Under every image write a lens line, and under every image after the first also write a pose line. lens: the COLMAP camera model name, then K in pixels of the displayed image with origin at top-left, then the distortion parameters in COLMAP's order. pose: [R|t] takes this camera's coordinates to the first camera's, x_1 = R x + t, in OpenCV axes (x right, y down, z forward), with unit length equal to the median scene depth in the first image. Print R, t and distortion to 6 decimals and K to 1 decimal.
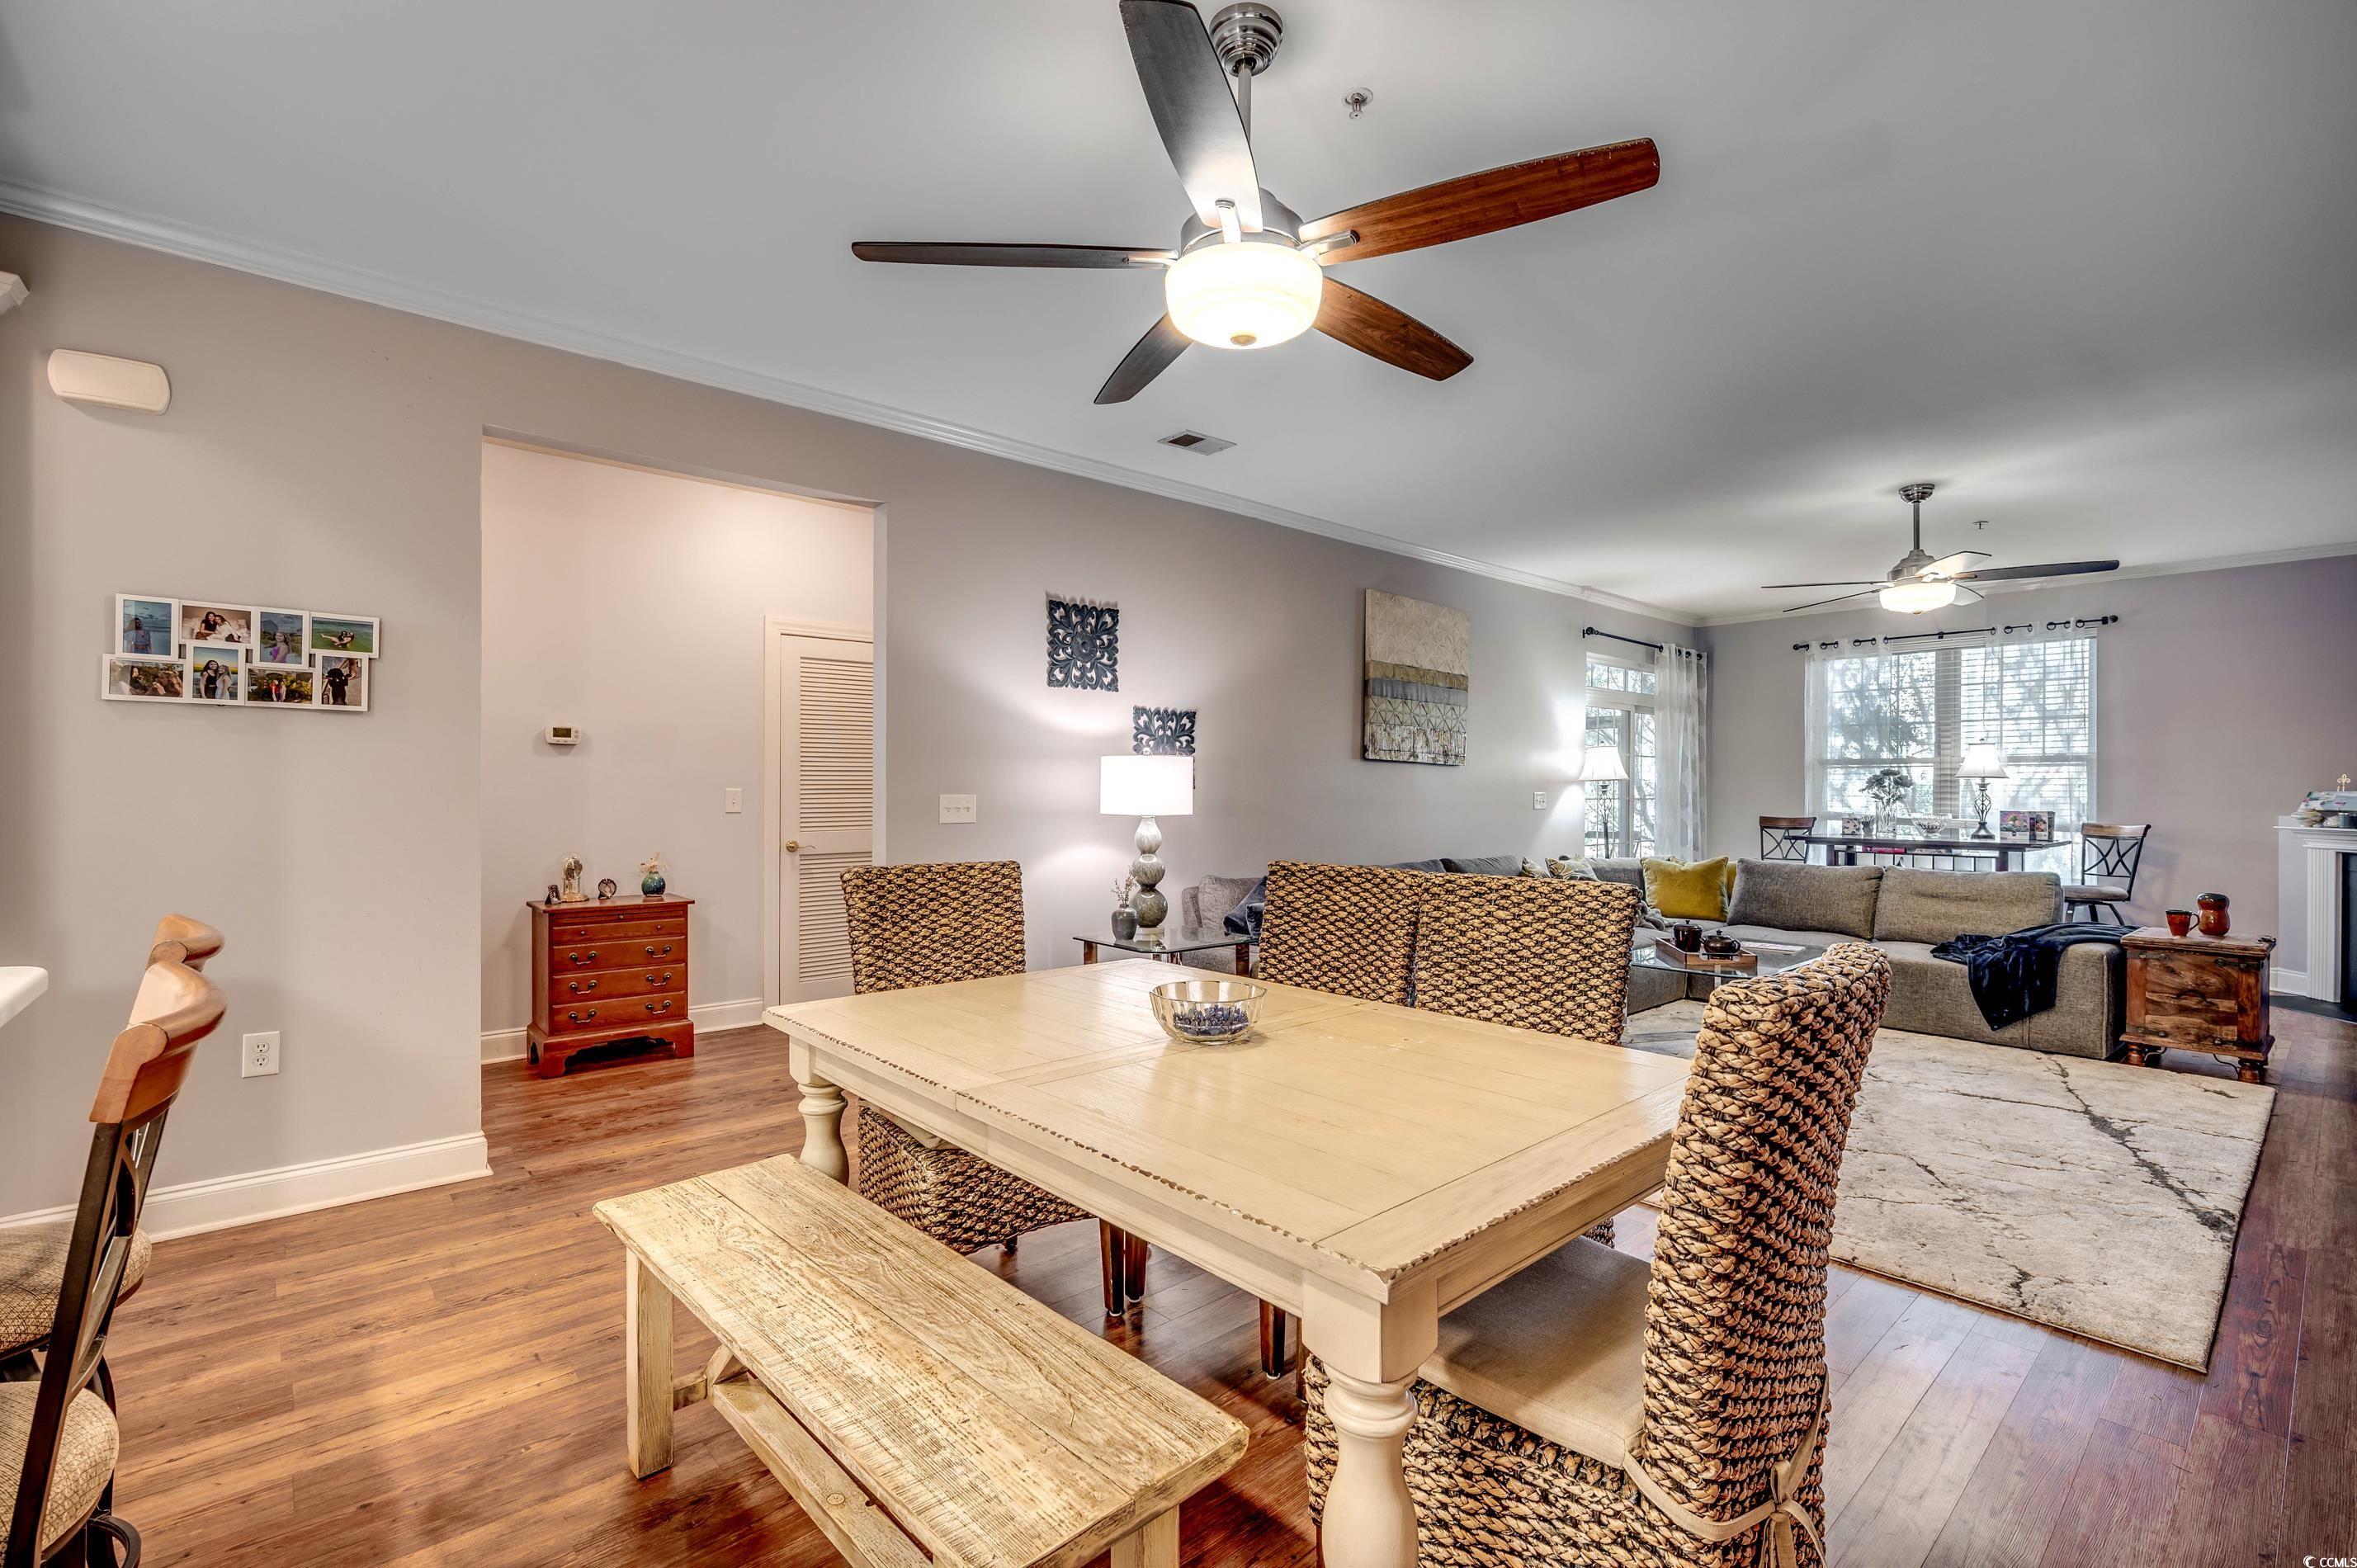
lens RADIAL K [[1053.1, 0, 1179.9], [0, 1053.1, 783.5], [0, 0, 1]] dist [-0.003434, 0.001498]
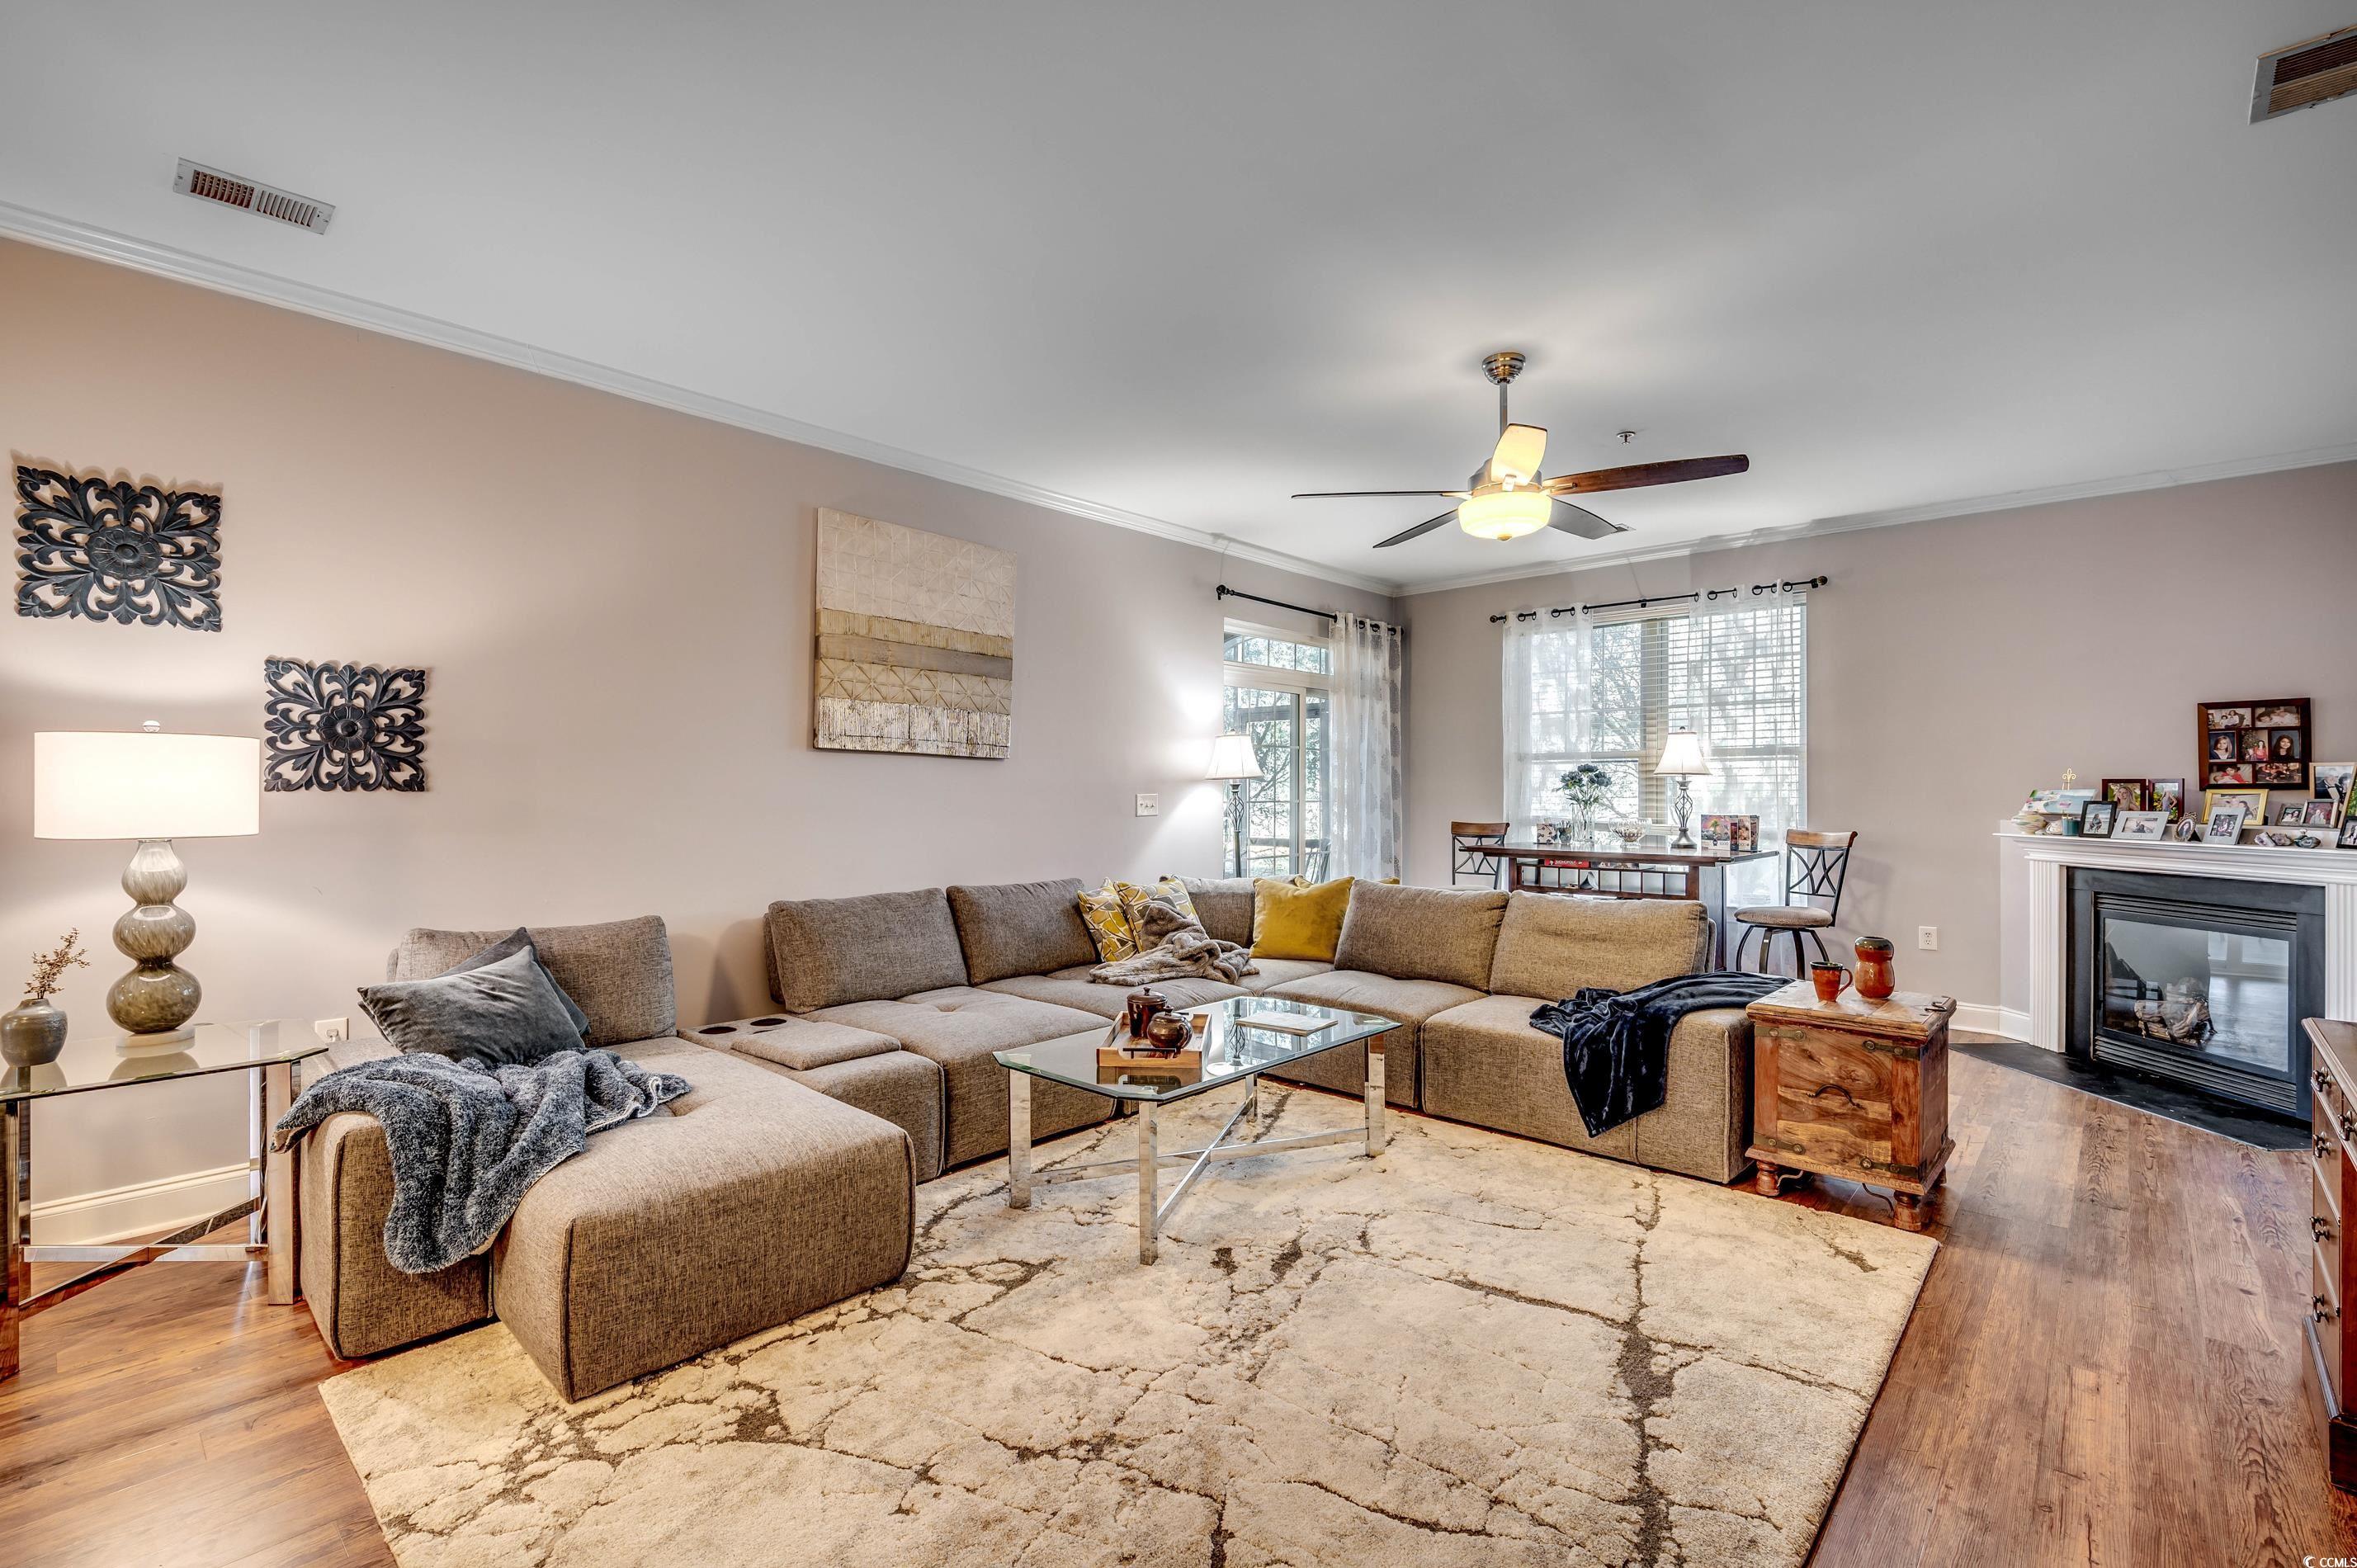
lens RADIAL K [[1053.1, 0, 1176.7], [0, 1053.1, 784.8], [0, 0, 1]] dist [-0.003434, 0.001498]
pose [[0.994405, -0.002320, 0.105614, 0.342014], [0.002430, 0.999997, -0.000914, 0.002727], [-0.105611, 0.001166, 0.994407, 0.270908]]
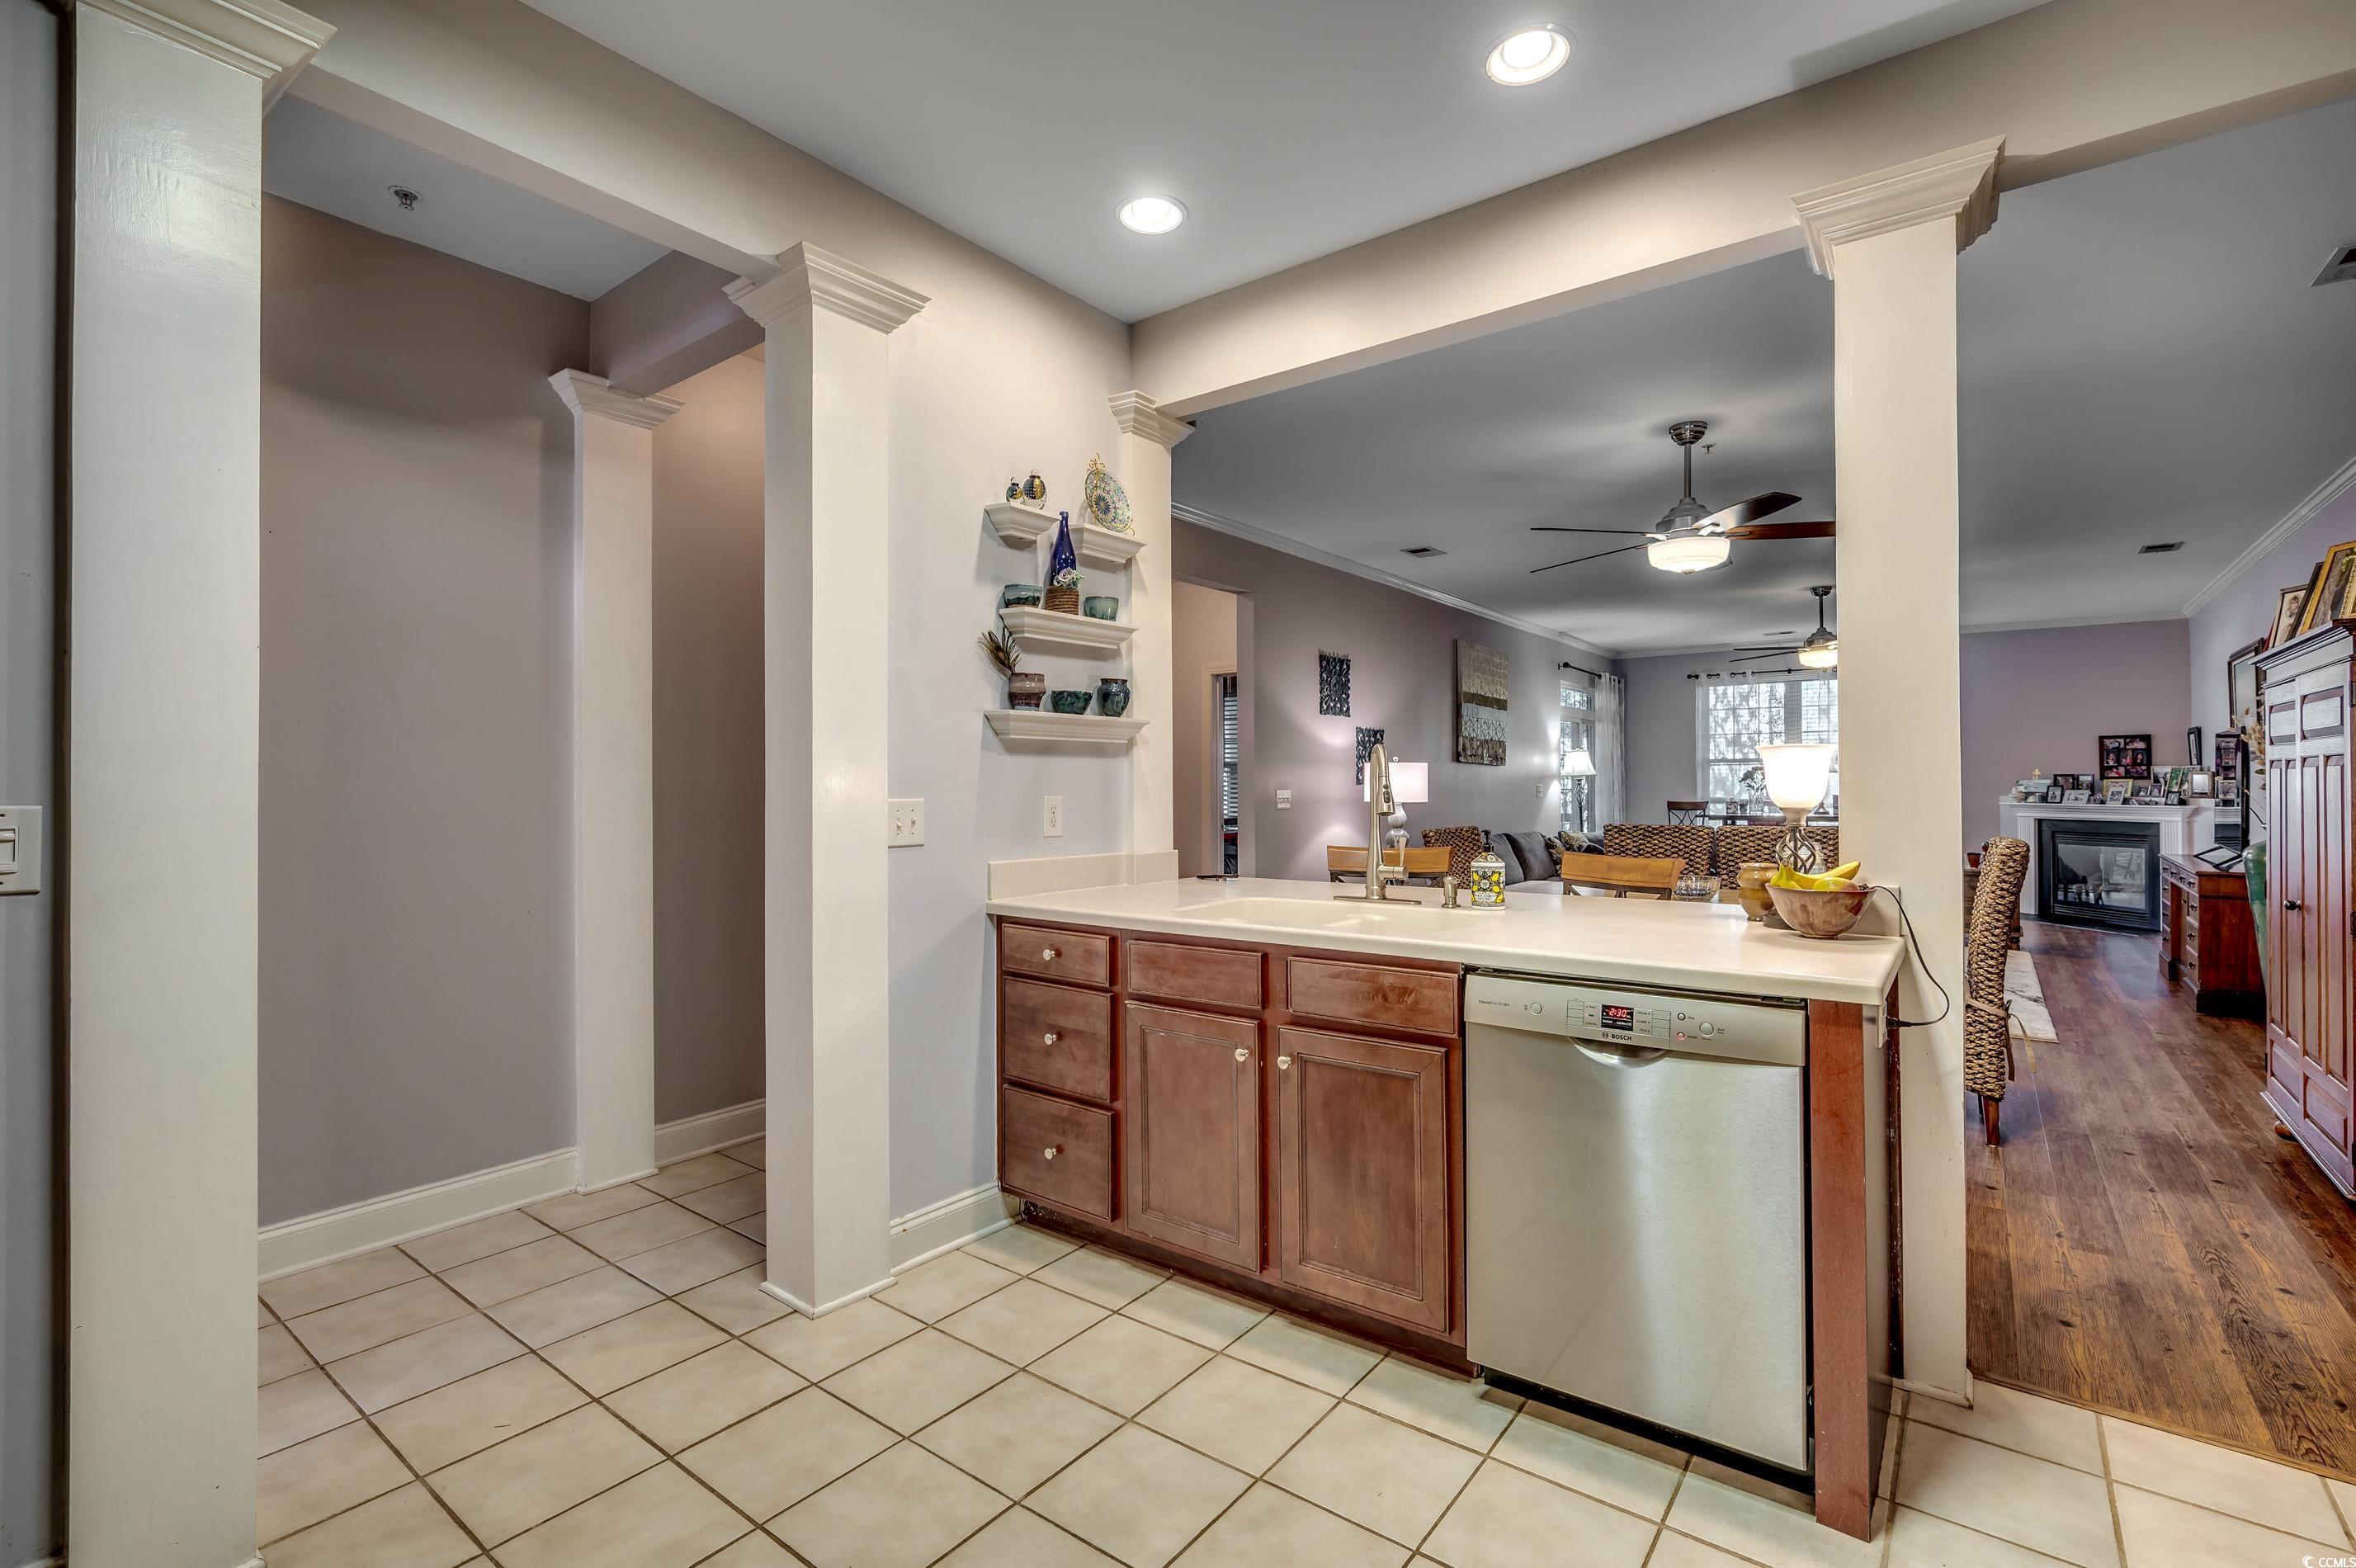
lens RADIAL K [[1052.7, 0, 1182.8], [0, 1052.7, 780.8], [0, 0, 1]] dist [-0.003434, 0.001498]
pose [[0.980749, -0.007447, 0.195129, -0.451769], [0.007003, 0.999971, 0.002968, -0.004655], [-0.195146, -0.001545, 0.980773, -0.291995]]
